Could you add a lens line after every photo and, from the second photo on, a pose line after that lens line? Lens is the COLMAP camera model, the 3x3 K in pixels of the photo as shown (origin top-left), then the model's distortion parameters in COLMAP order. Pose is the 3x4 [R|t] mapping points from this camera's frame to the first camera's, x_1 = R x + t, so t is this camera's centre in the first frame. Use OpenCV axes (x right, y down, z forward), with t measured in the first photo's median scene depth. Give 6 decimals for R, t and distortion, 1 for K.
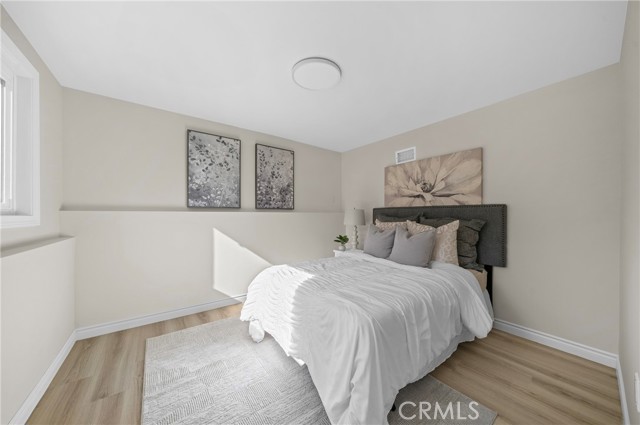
lens RADIAL K [[221.4, 0, 320.0], [0, 221.4, 212.5], [0, 0, 1]] dist [0.000031, 0.000027]
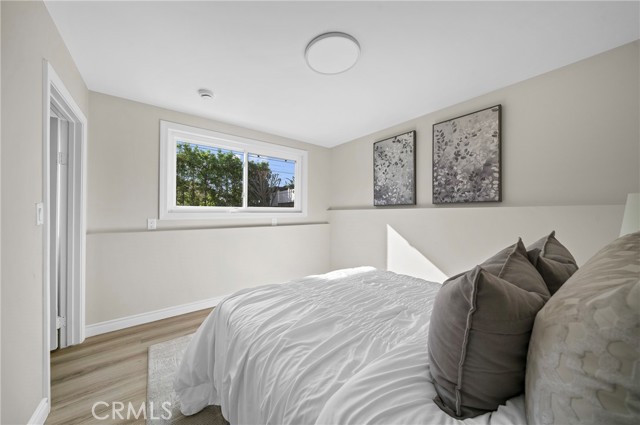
lens RADIAL K [[221.4, 0, 320.0], [0, 221.4, 212.5], [0, 0, 1]] dist [0.000031, 0.000027]
pose [[0.007362, -0.007098, -0.999948, 0.563397], [0.010015, 0.999925, -0.007025, 0.016899], [0.999923, -0.009963, 0.007432, 0.607769]]
